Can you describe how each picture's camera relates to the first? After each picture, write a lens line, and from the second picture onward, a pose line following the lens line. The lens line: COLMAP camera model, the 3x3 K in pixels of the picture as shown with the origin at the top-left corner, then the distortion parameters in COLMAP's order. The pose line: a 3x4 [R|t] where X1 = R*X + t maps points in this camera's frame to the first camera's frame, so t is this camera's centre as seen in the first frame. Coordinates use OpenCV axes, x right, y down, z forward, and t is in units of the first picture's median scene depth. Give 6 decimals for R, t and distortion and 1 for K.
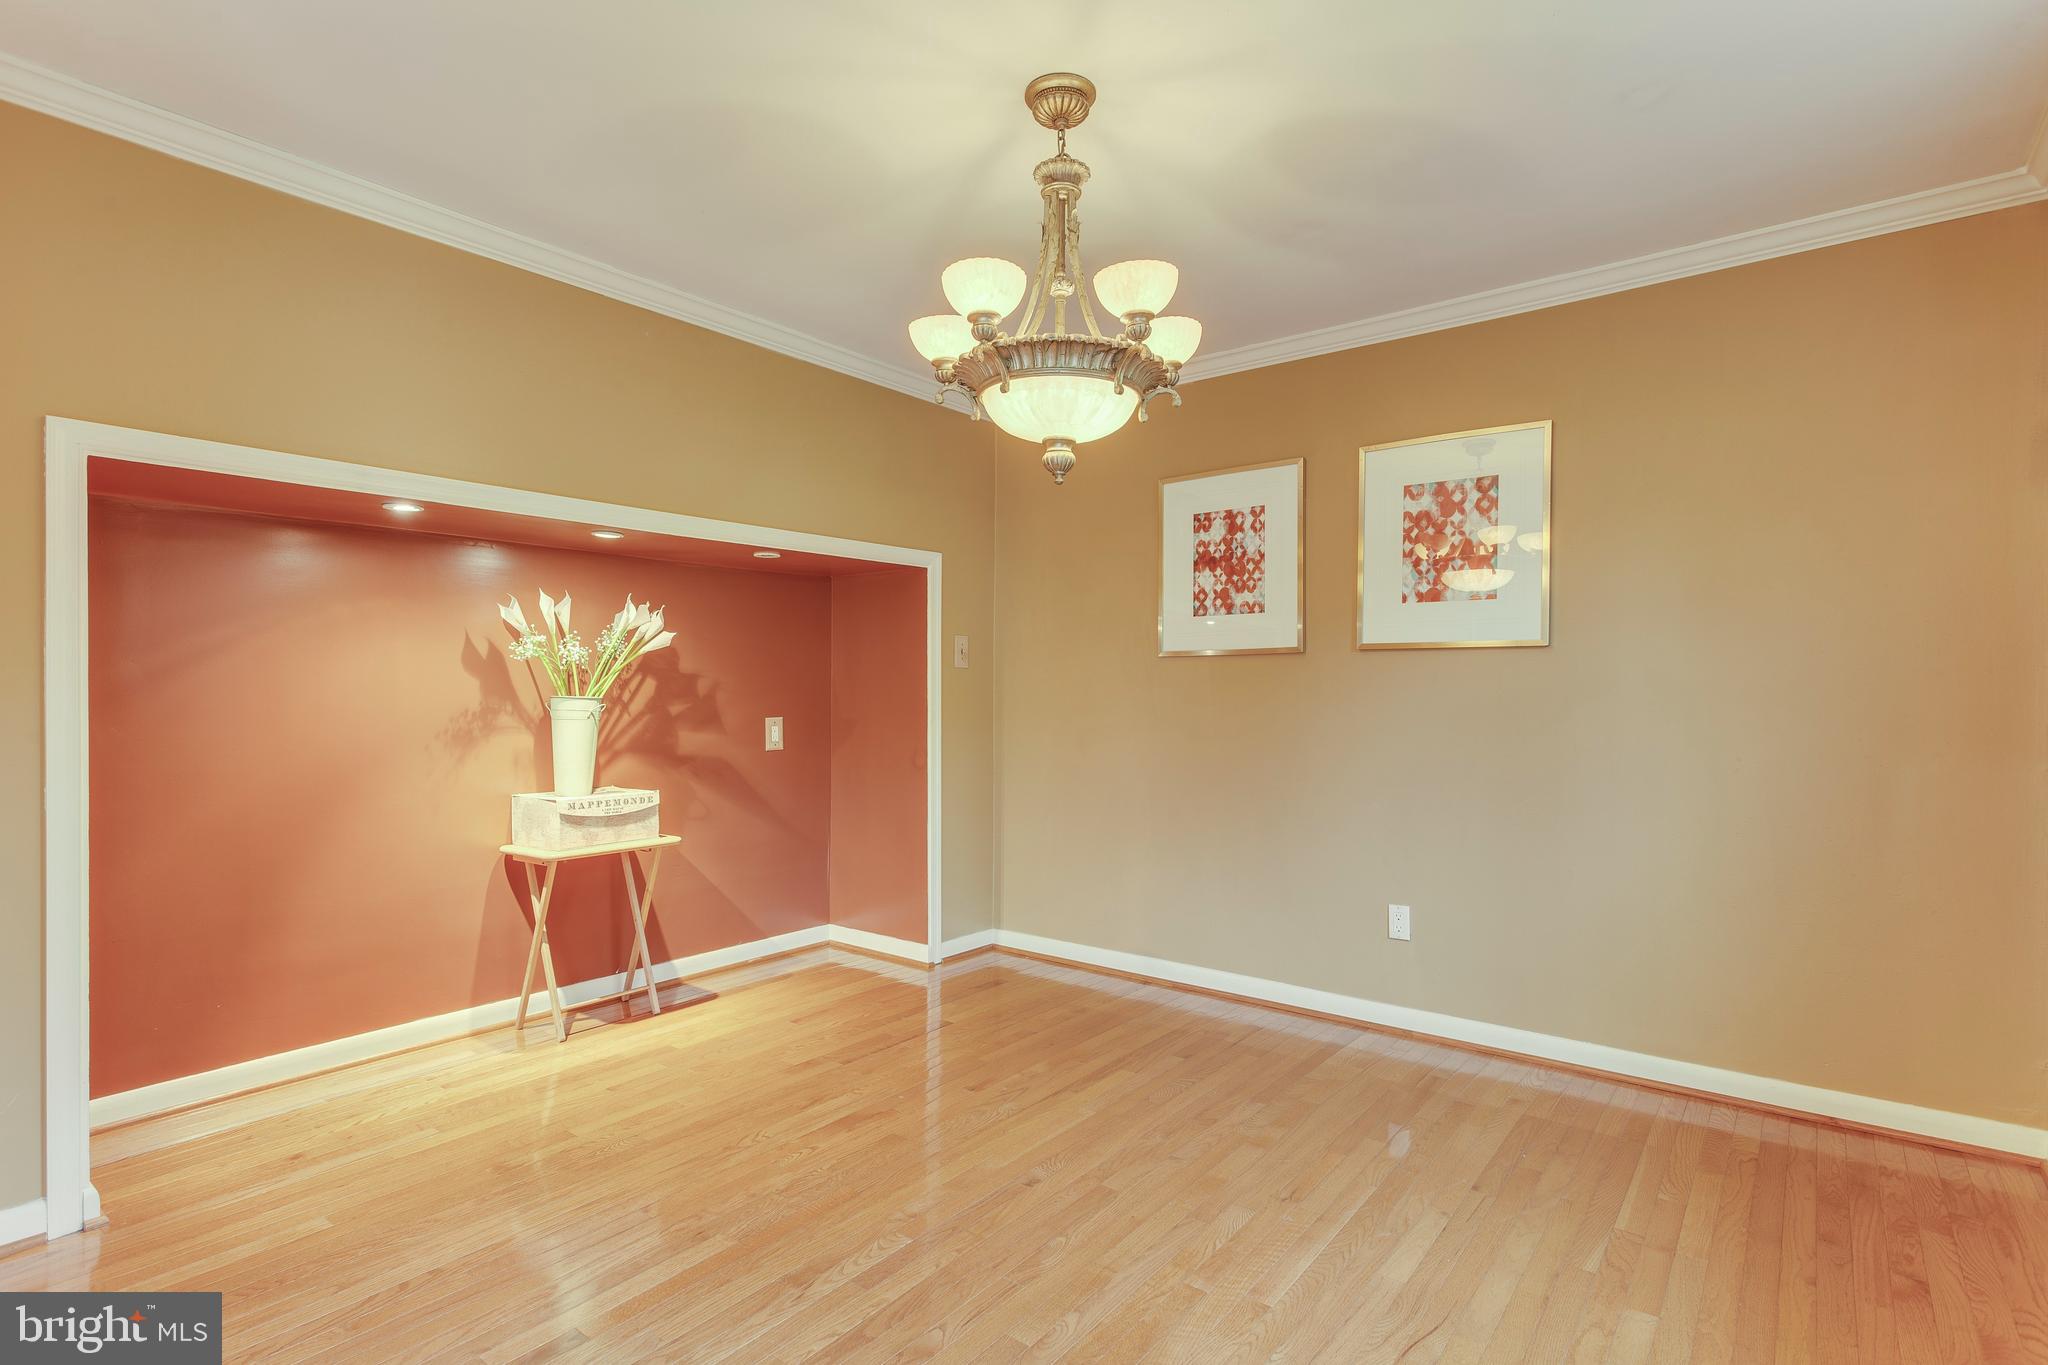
lens RADIAL K [[1029.7, 0, 1024.1], [0, 1029.7, 692.6], [0, 0, 1]] dist [-0.001509, 0.000982]
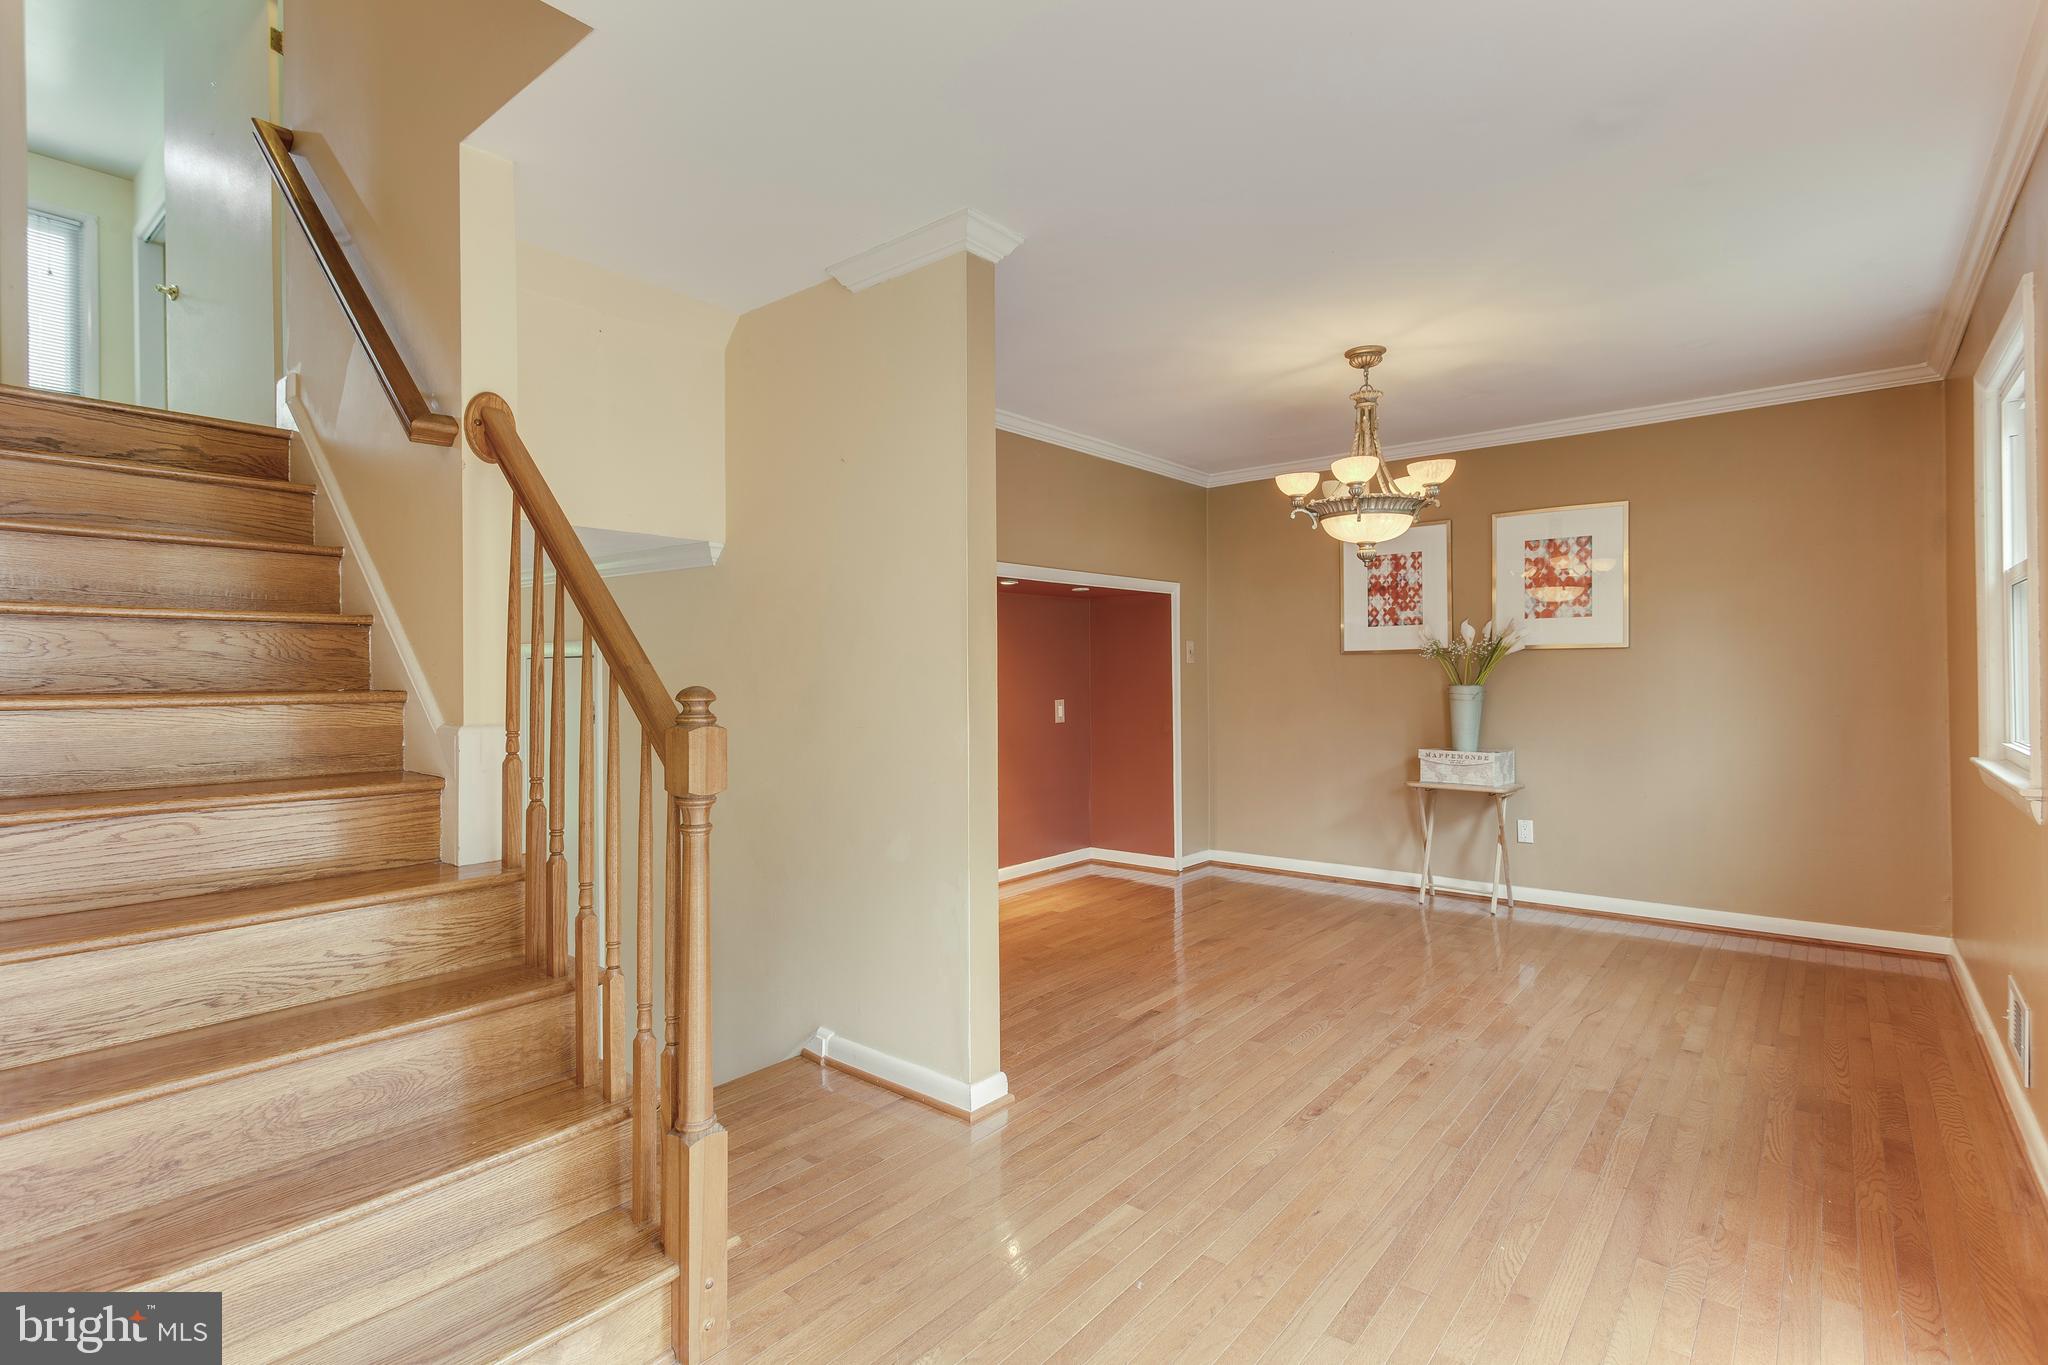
lens RADIAL K [[979.7, 0, 1016.9], [0, 979.7, 672.6], [0, 0, 1]] dist [-0.002332, -0.001241]
pose [[0.999122, -0.011153, -0.040376, -0.284134], [0.010951, 0.999926, -0.005234, -0.008246], [0.040432, 0.004787, 0.999171, -0.410239]]
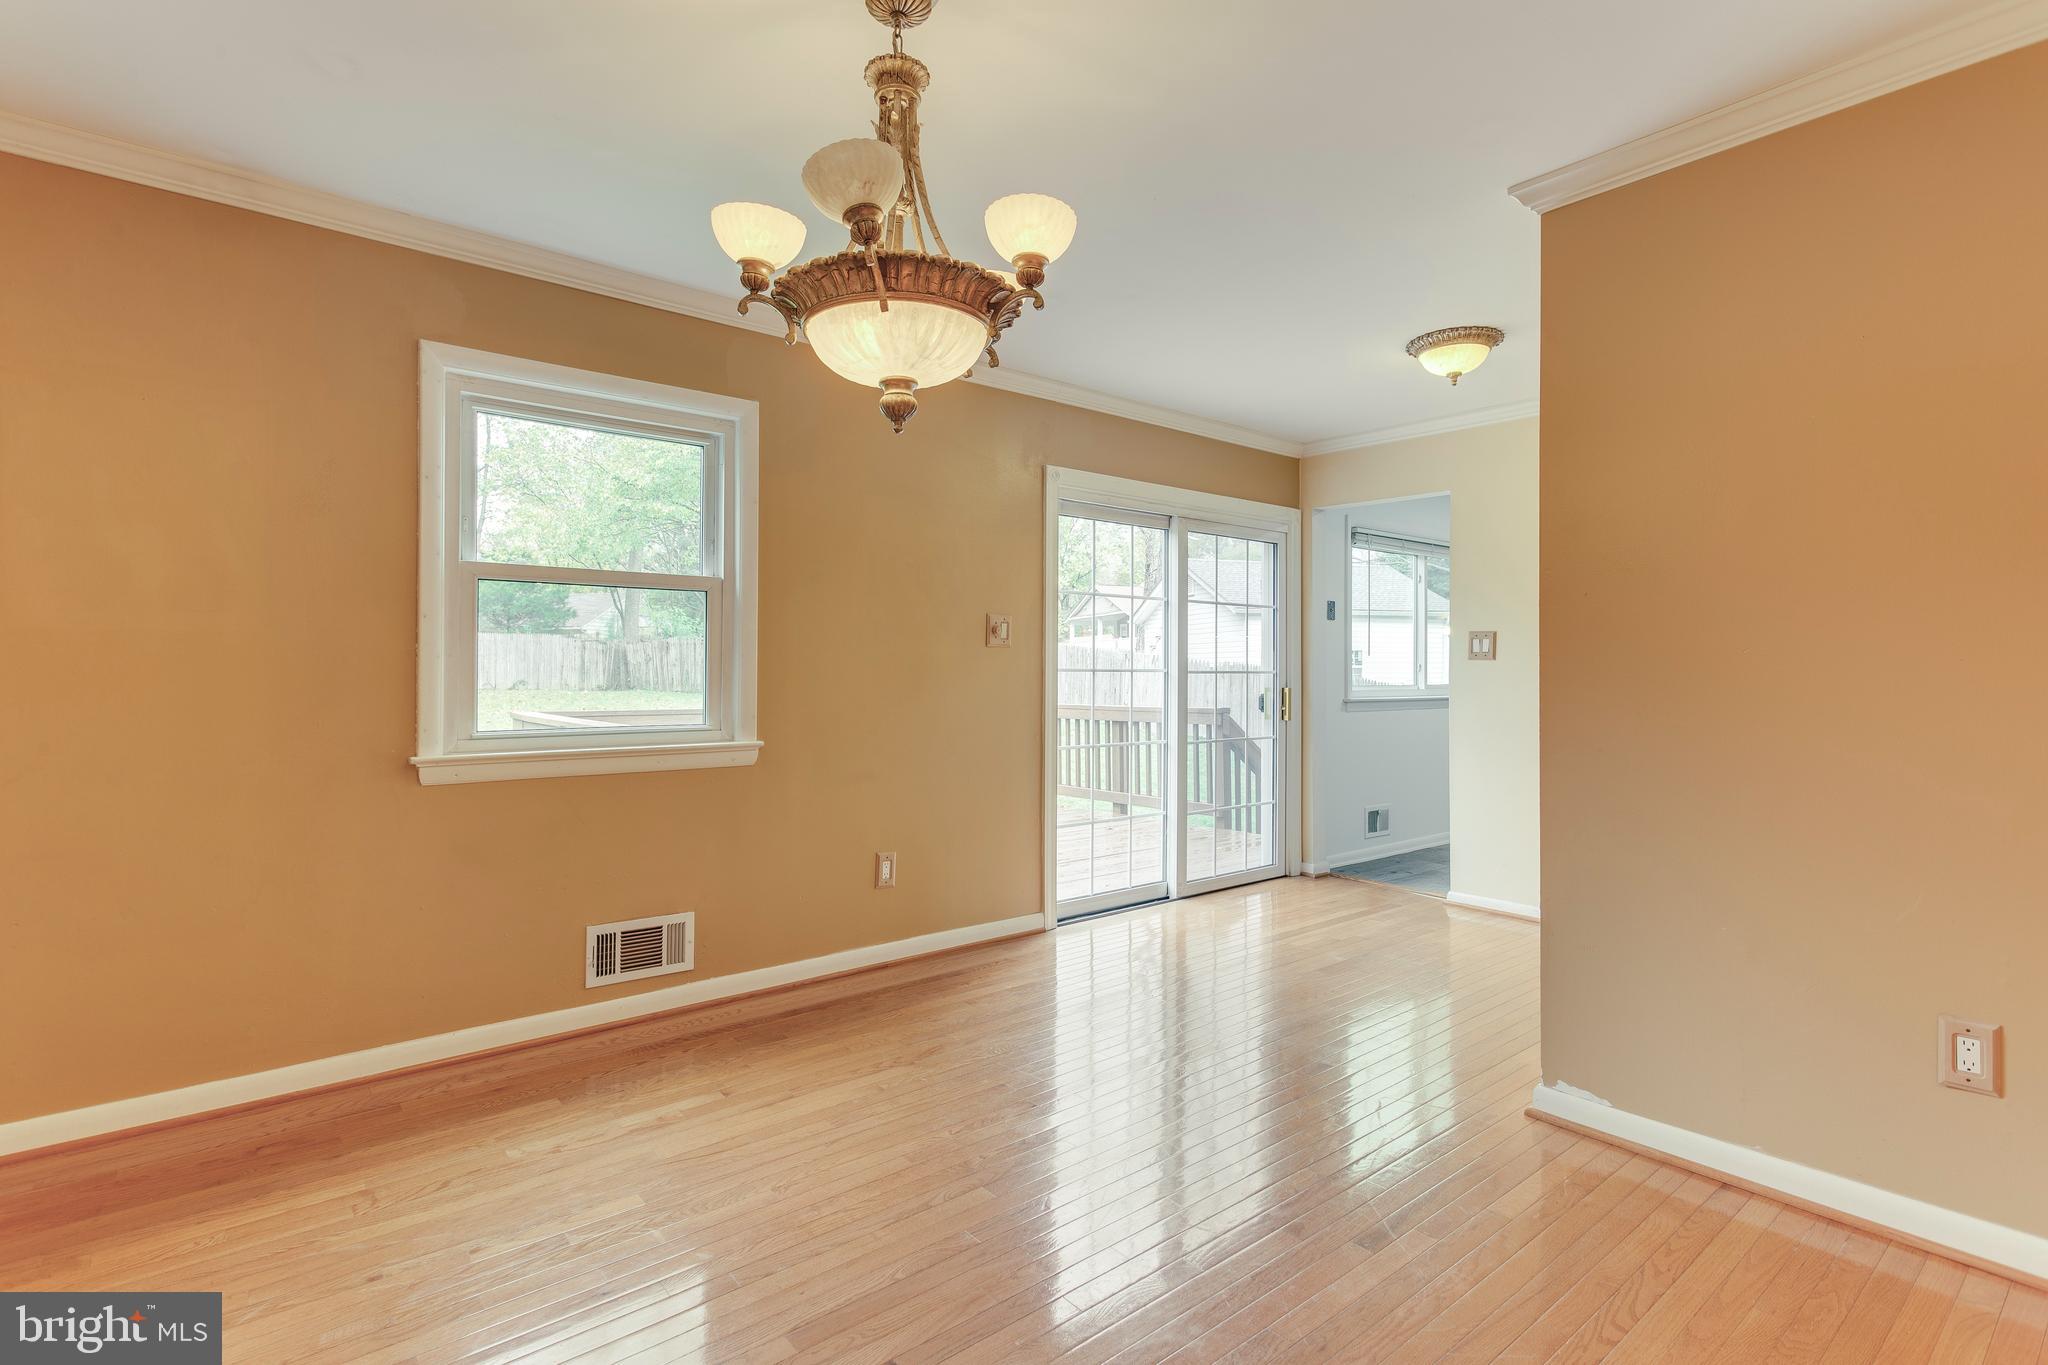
lens RADIAL K [[979.7, 0, 1016.9], [0, 979.7, 672.6], [0, 0, 1]] dist [-0.002332, -0.001241]
pose [[-0.970310, -0.004110, 0.241830, -0.154475], [-0.003896, 0.999991, 0.001363, -0.005300], [-0.241833, 0.000380, -0.970318, 0.983139]]
